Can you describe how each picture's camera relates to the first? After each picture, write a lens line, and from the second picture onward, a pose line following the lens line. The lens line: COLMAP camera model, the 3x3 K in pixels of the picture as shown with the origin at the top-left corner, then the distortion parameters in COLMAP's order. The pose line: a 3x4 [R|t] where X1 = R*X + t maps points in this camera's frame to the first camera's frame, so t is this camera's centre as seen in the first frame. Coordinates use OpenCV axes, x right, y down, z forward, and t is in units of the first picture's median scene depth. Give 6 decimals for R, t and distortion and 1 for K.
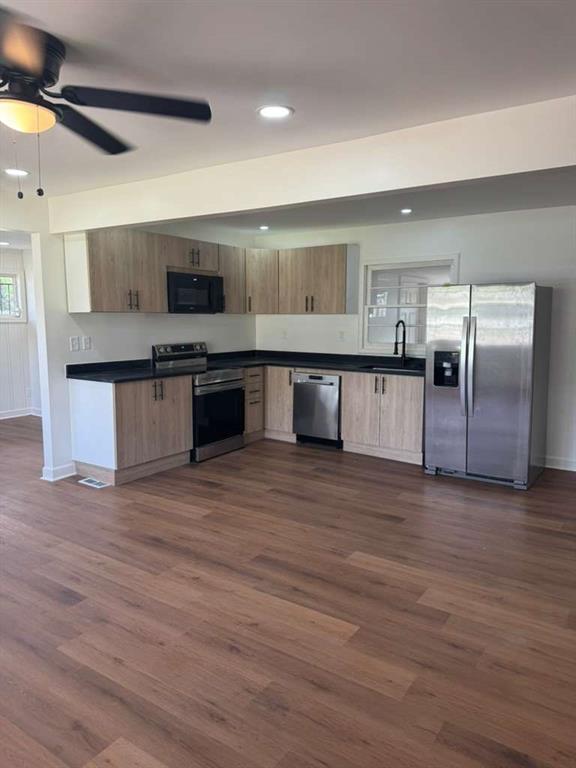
lens RADIAL K [[548.8, 0, 288.0], [0, 548.8, 384.0], [0, 0, 1]] dist [0.002132, -0.000411]
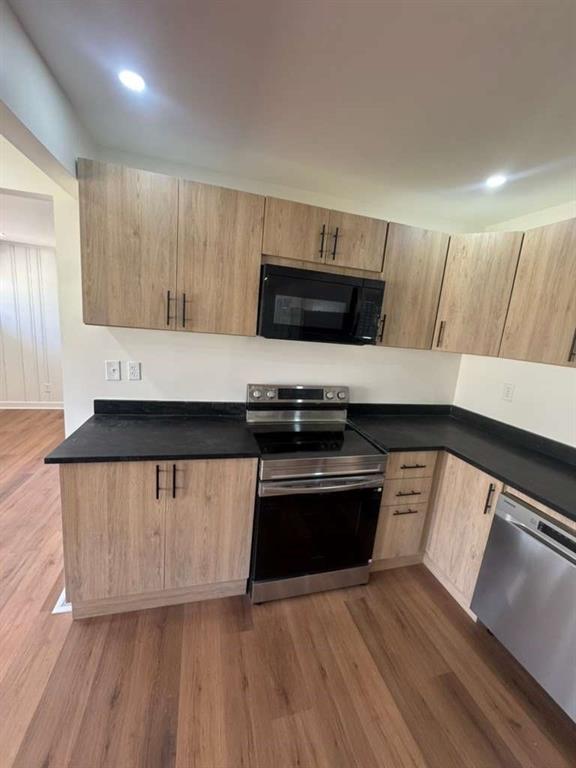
lens RADIAL K [[309.0, 0, 288.0], [0, 309.0, 384.0], [0, 0, 1]] dist [-0.008216, 0.000073]
pose [[0.764124, 0.177041, -0.620299, 0.018622], [-0.156770, 0.983738, 0.087652, -0.104979], [0.625730, 0.030268, 0.779452, 0.704132]]
